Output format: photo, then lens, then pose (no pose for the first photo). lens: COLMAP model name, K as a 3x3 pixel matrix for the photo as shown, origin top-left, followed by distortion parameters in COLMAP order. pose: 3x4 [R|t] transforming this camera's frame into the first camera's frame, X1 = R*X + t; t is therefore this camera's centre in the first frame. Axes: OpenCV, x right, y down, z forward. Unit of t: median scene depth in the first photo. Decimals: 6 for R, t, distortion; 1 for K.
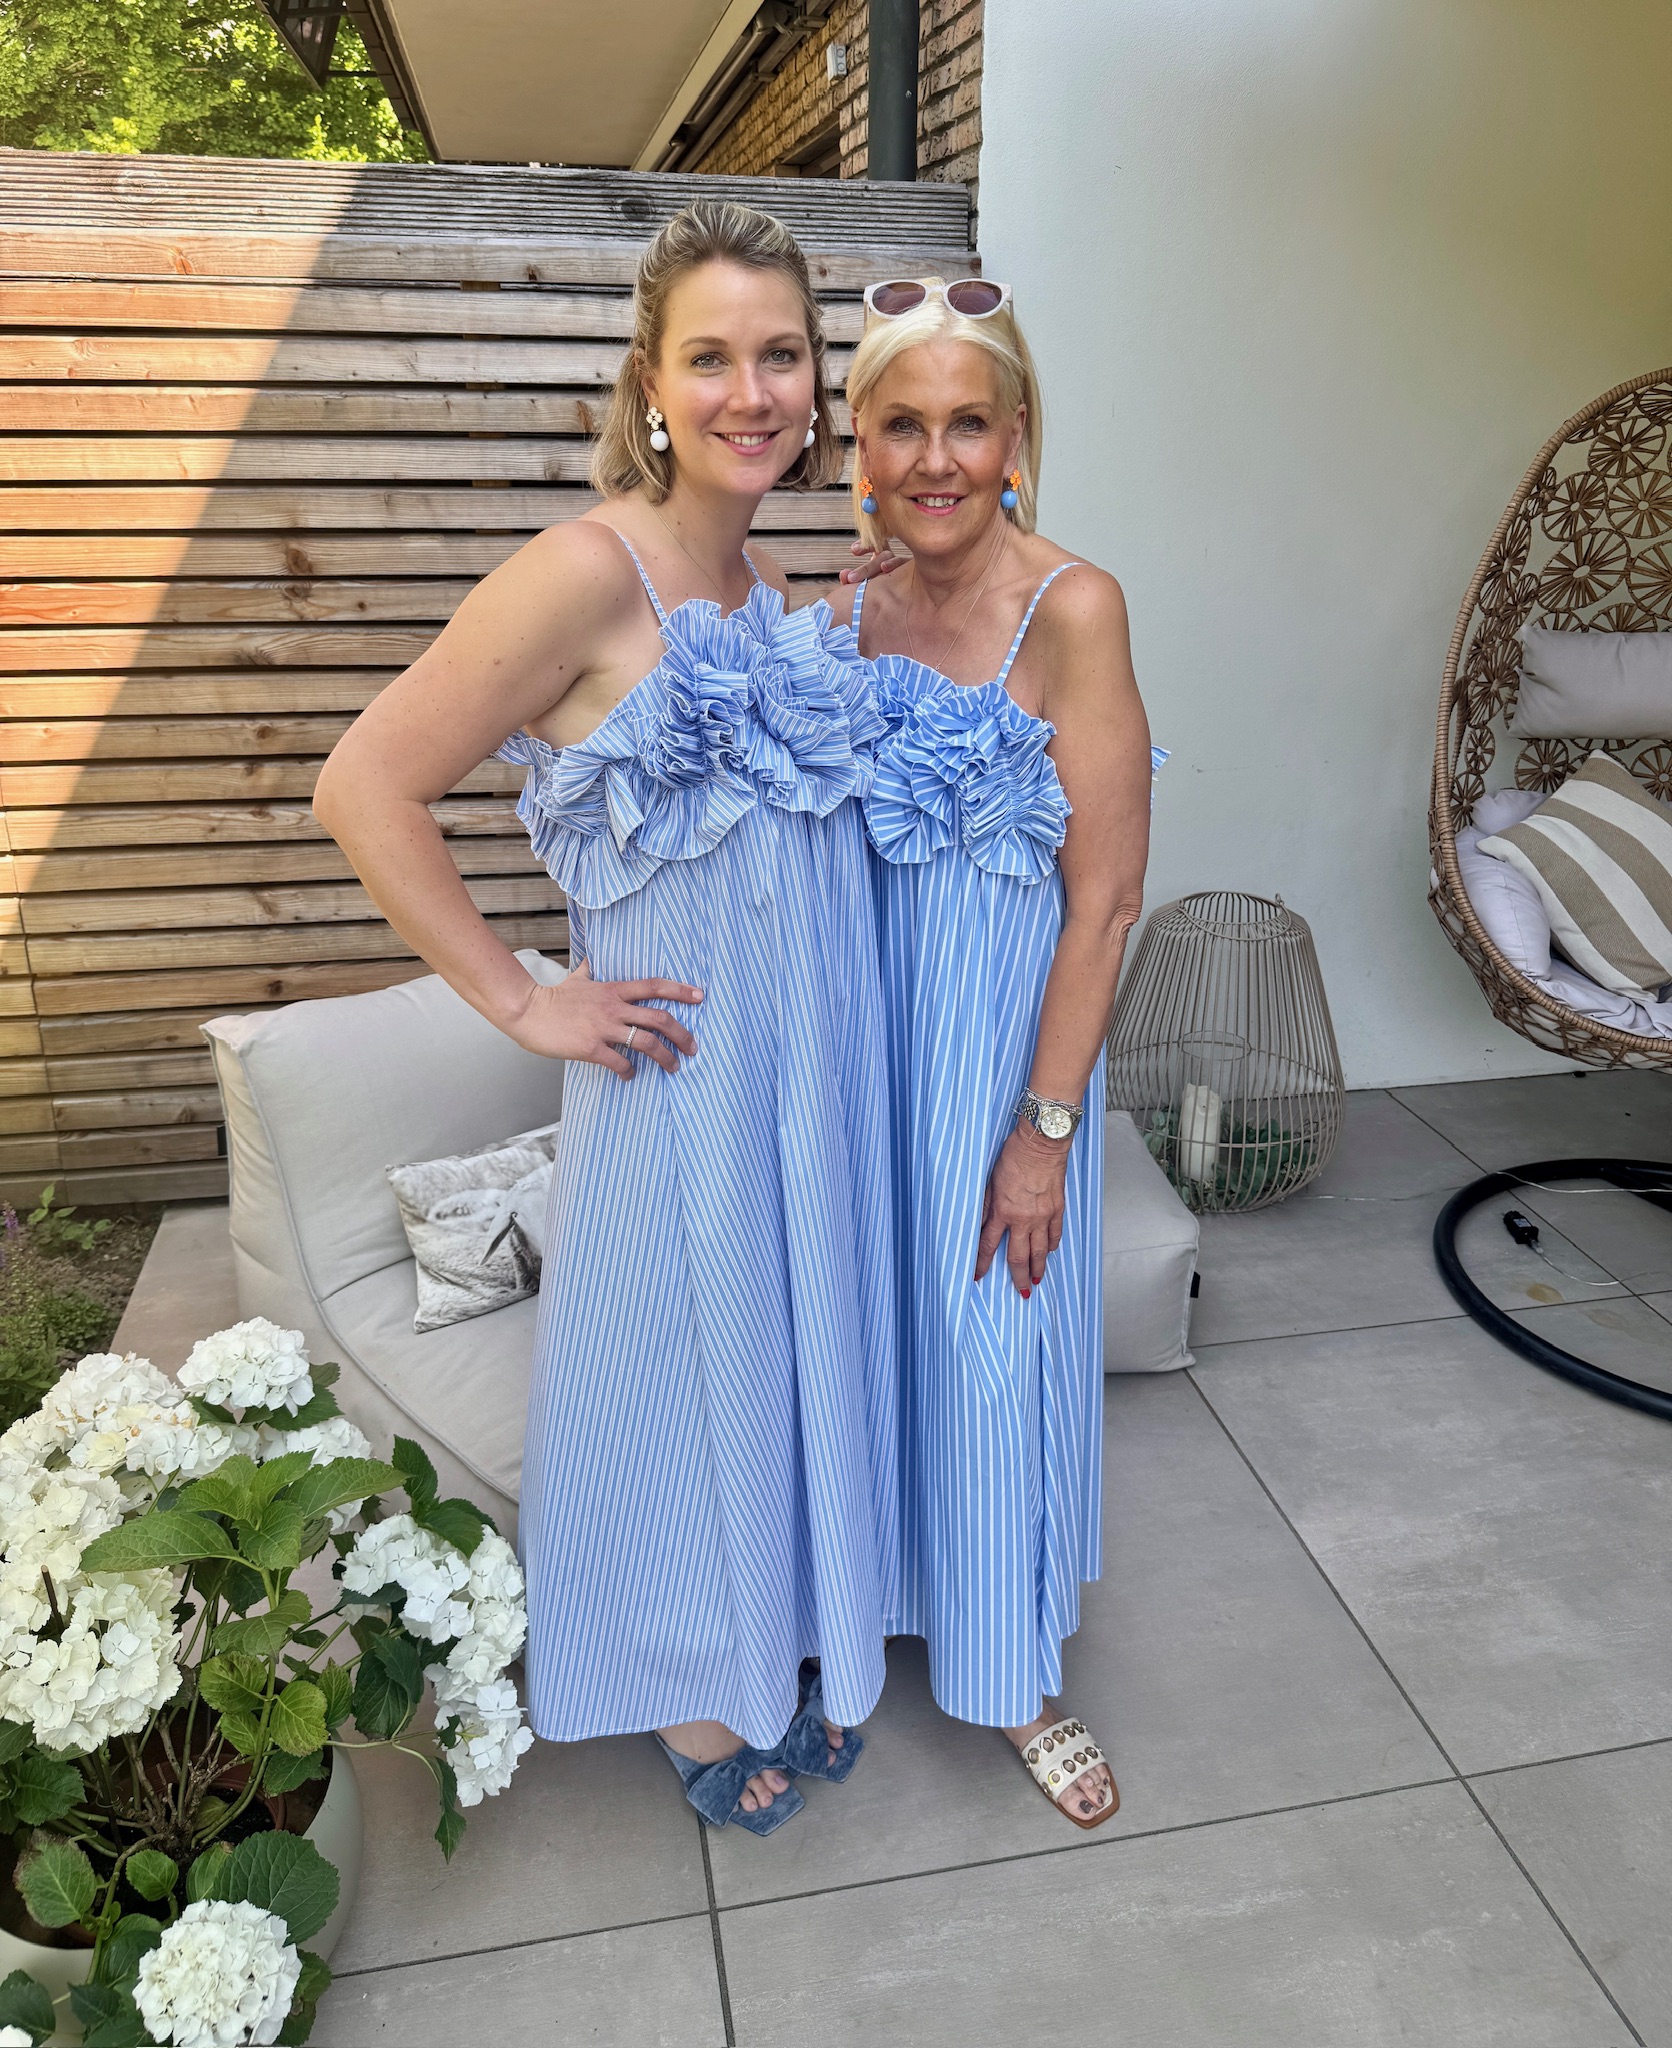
lens RADIAL K [[1579.2, 0, 856.7], [0, 1579.2, 946.9], [0, 0, 1]] dist [0.000315, -0.006708]
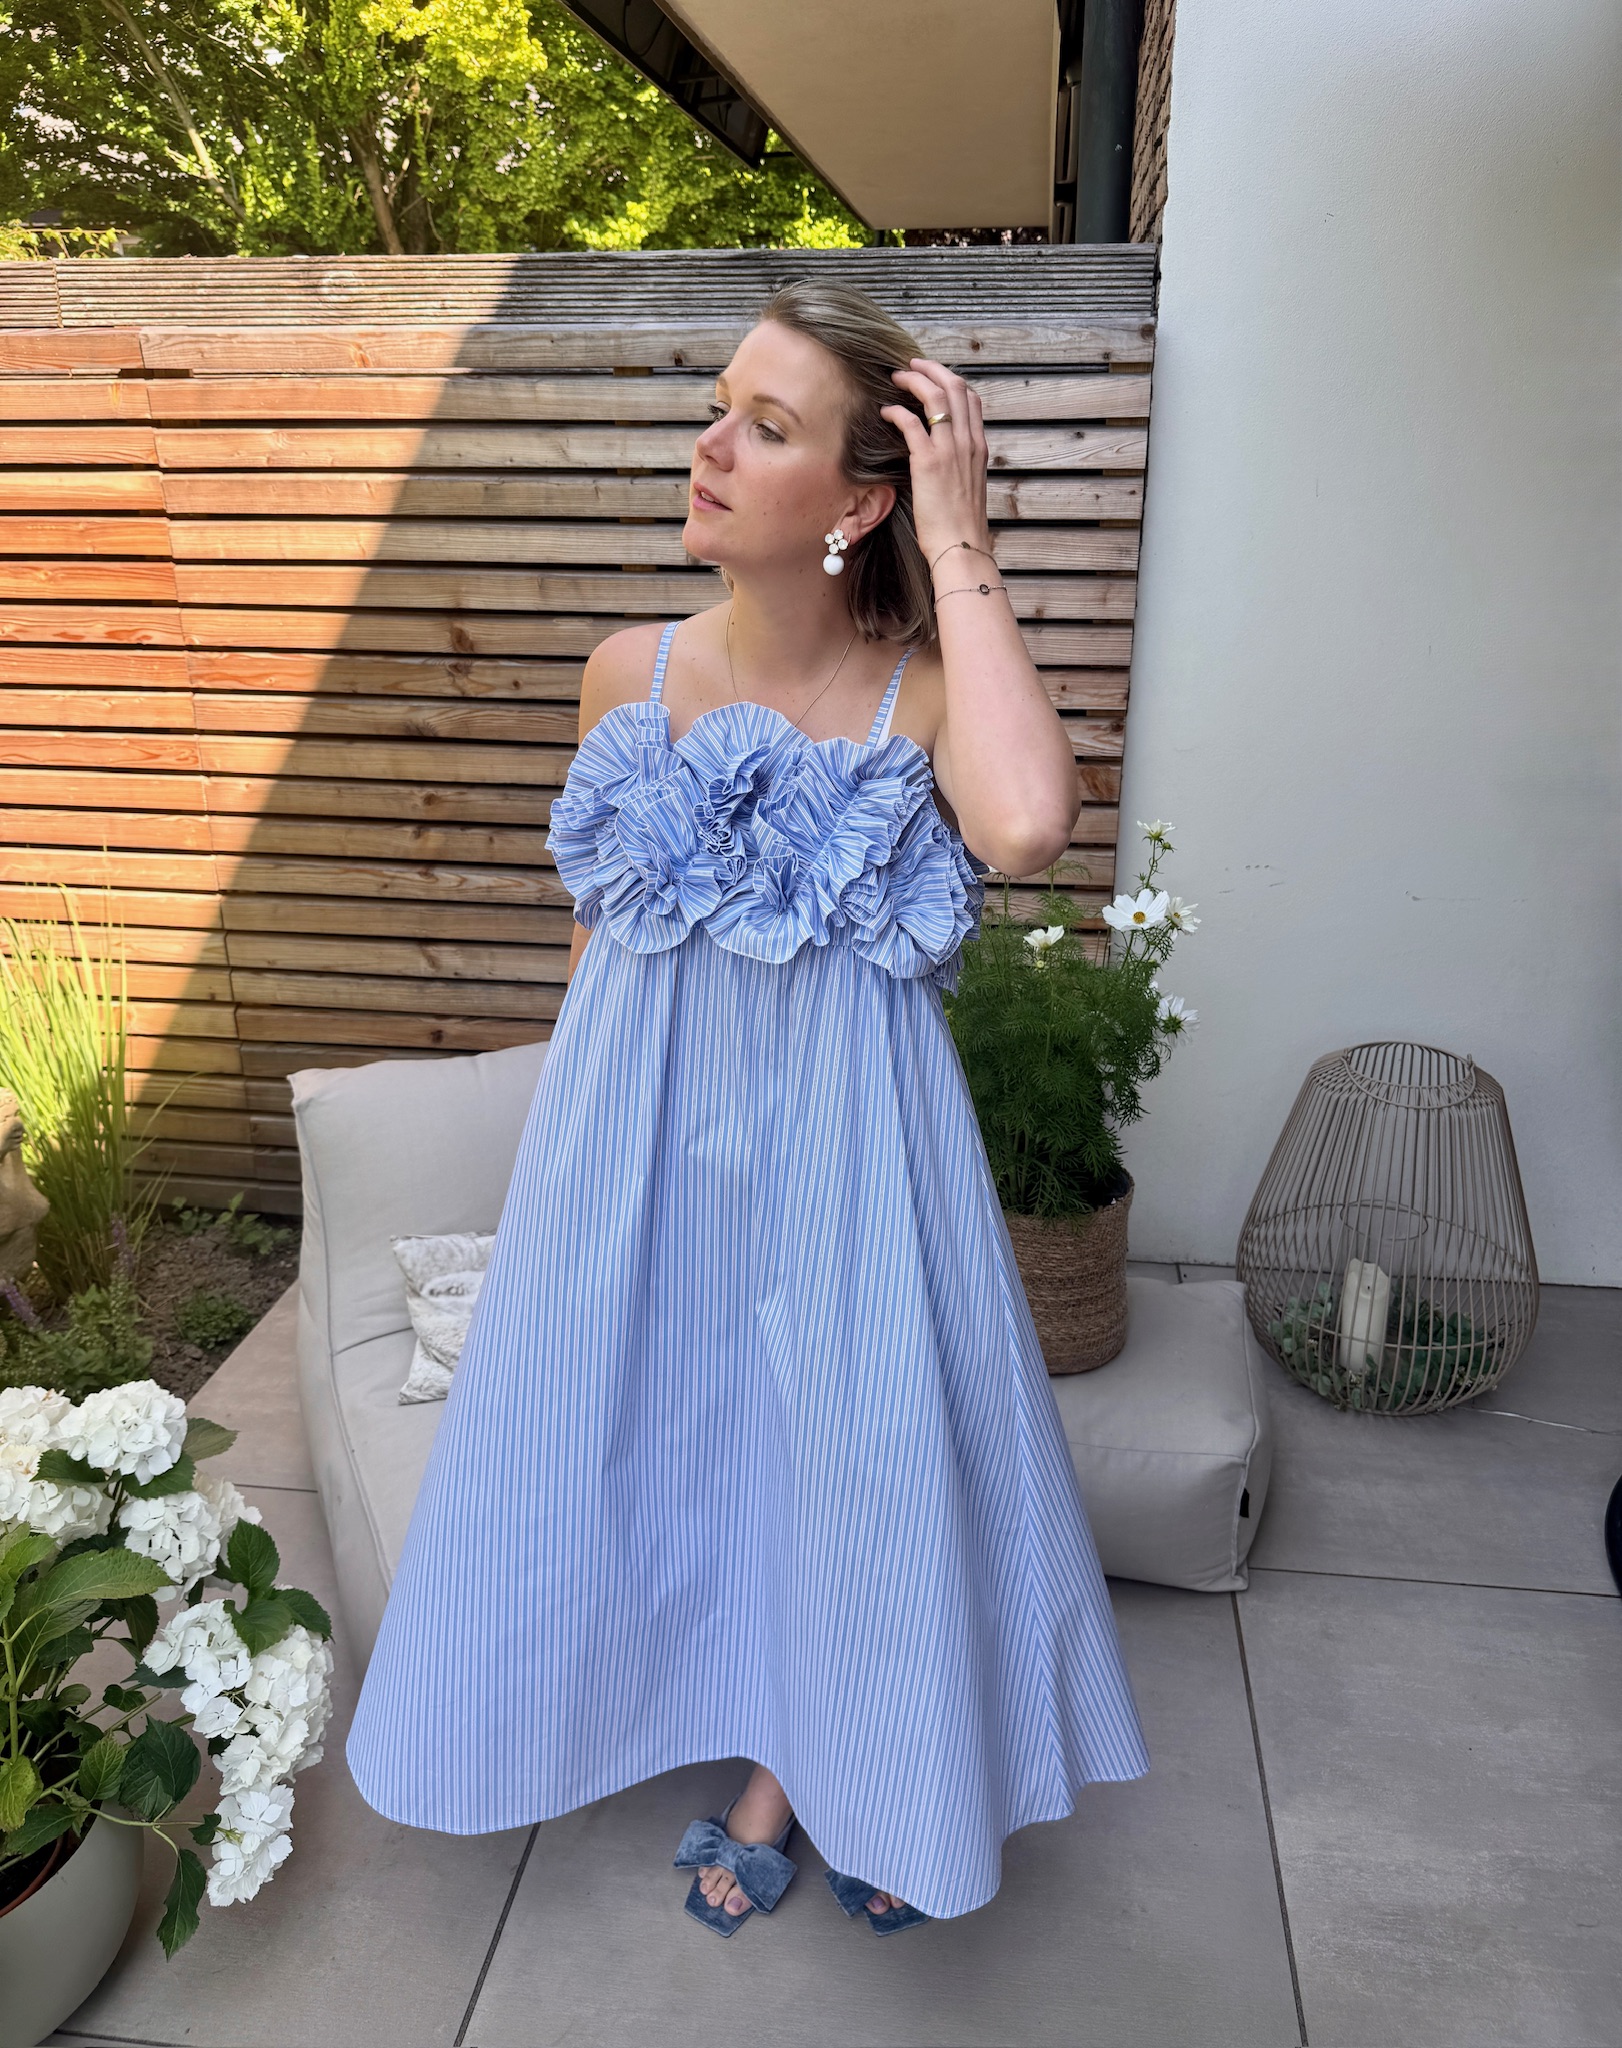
lens RADIAL K [[1525.6, 0, 829.8], [0, 1525.6, 993.5], [0, 0, 1]] dist [0.032951, -0.042836]
pose [[0.944838, 0.100228, -0.311827, 0.220352], [-0.098256, 0.994916, 0.022072, -0.056866], [0.312454, 0.009785, 0.949882, 0.112773]]
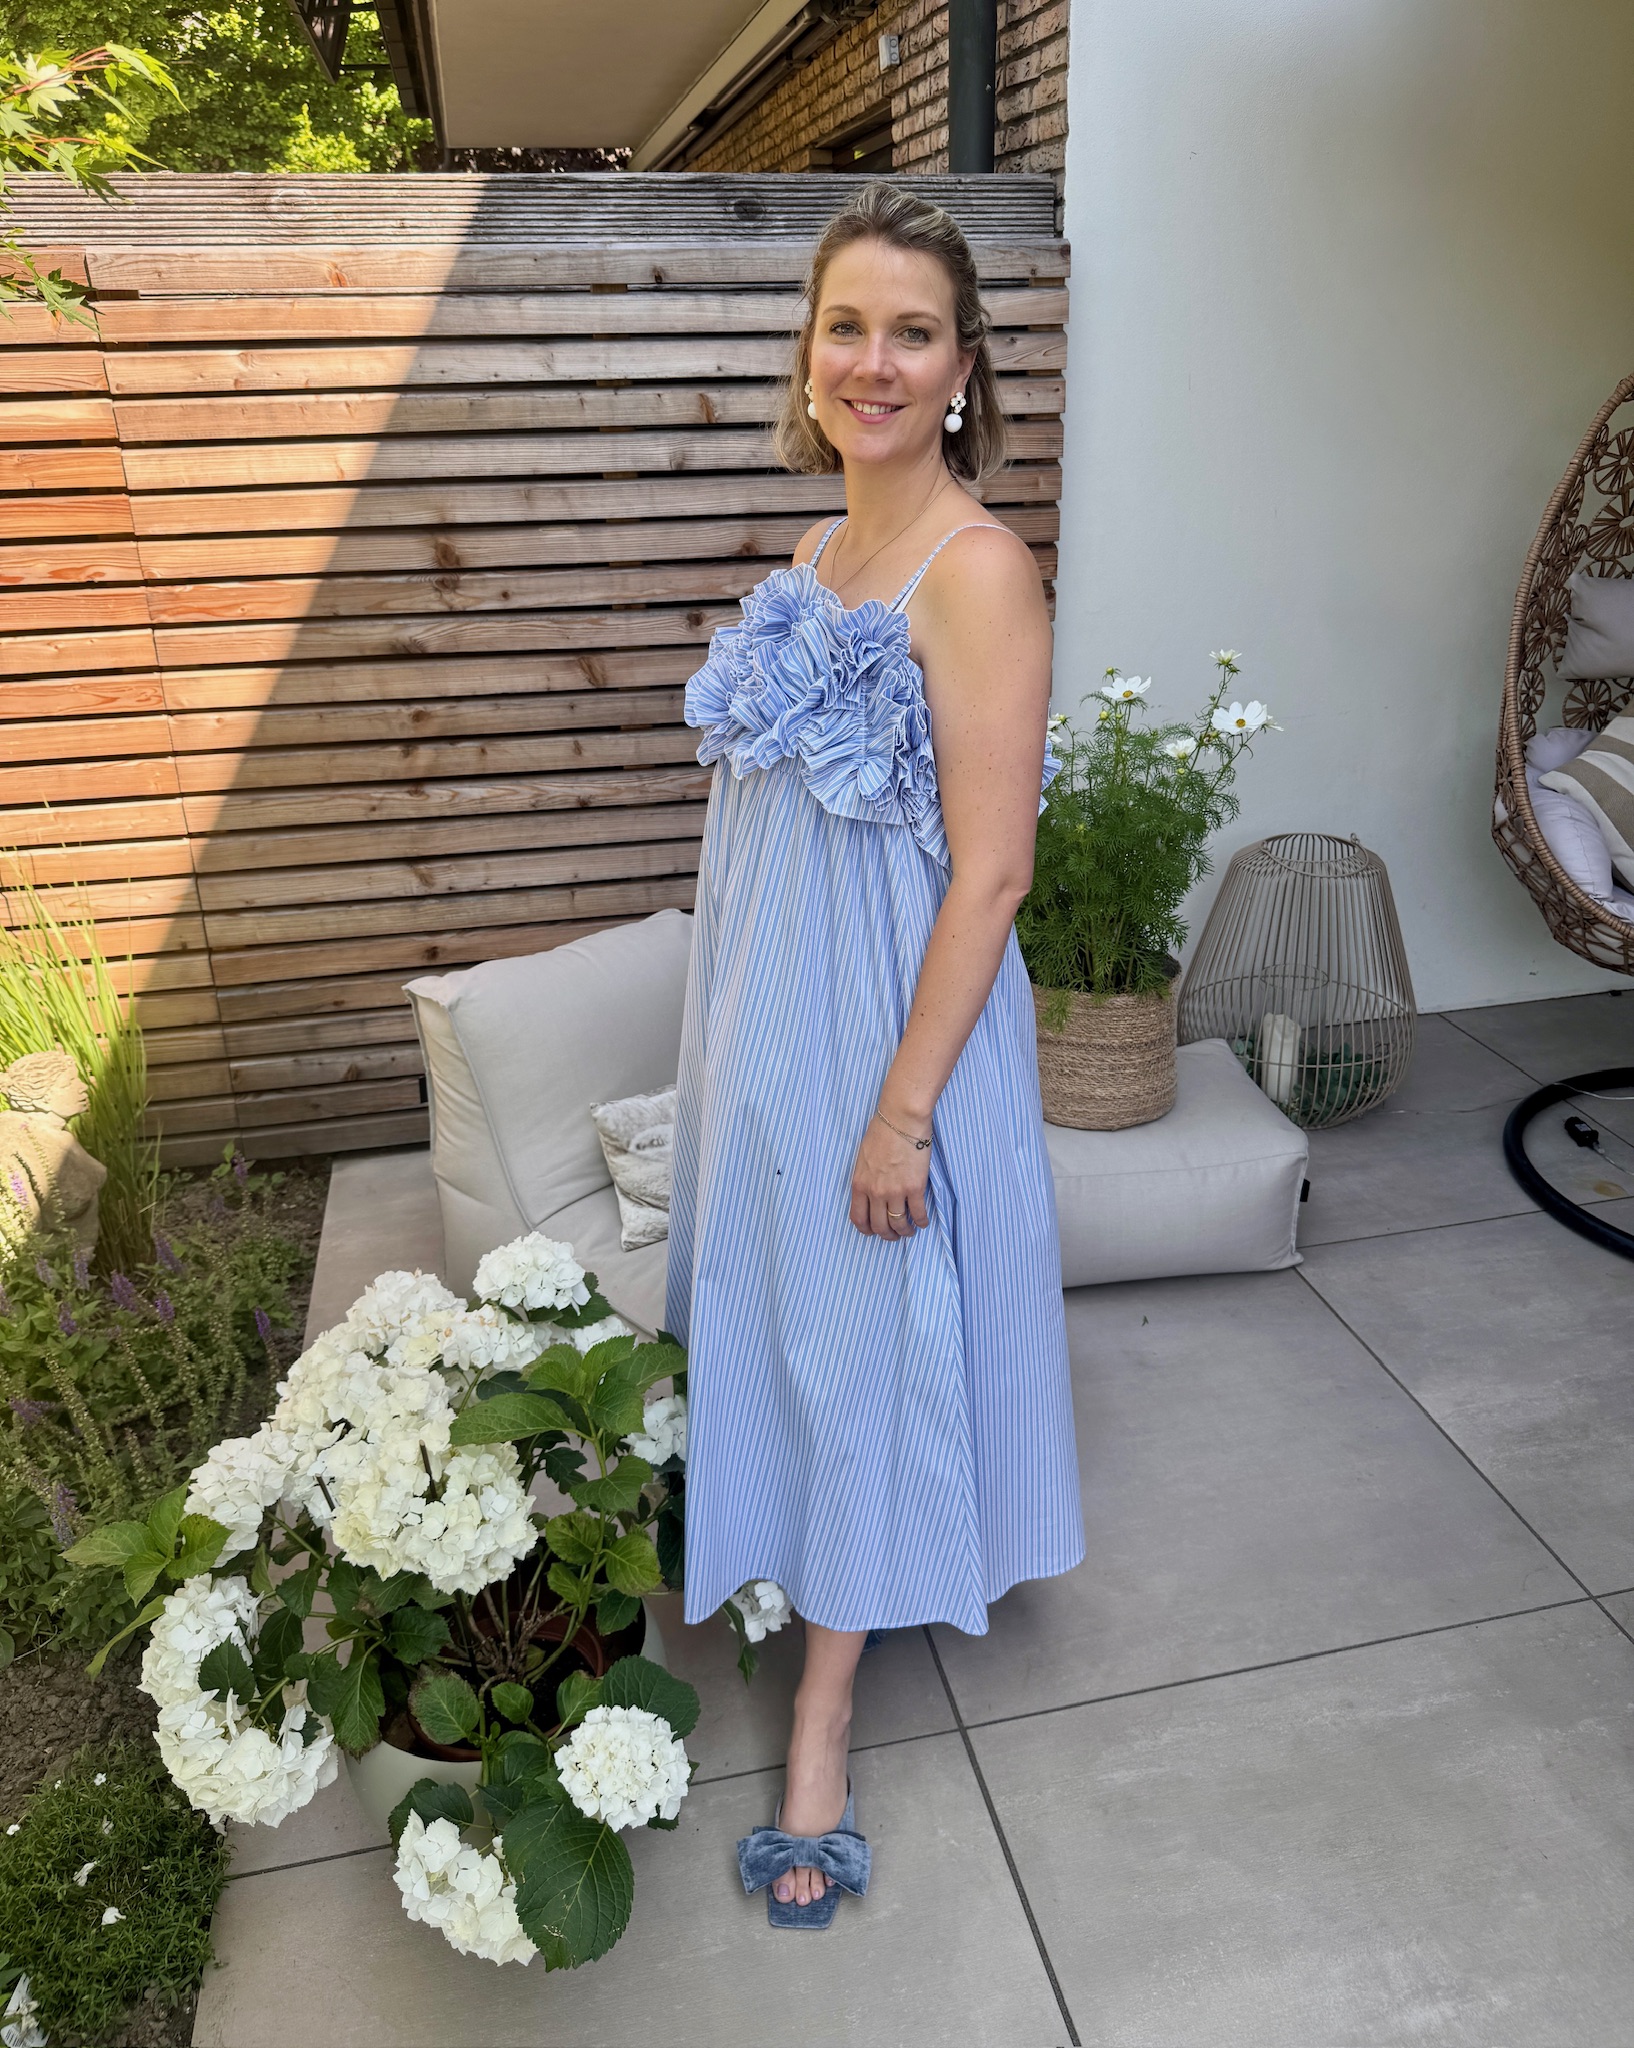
lens RADIAL K [[1537.0, 0, 839.7], [0, 1537.0, 973.9], [0, 0, 1]] dist [0.030505, -0.047121]
pose [[0.999316, -0.036652, 0.005005, -0.102519], [0.036413, 0.998475, 0.041500, 0.007014], [-0.006518, -0.041290, 0.999126, -0.063419]]
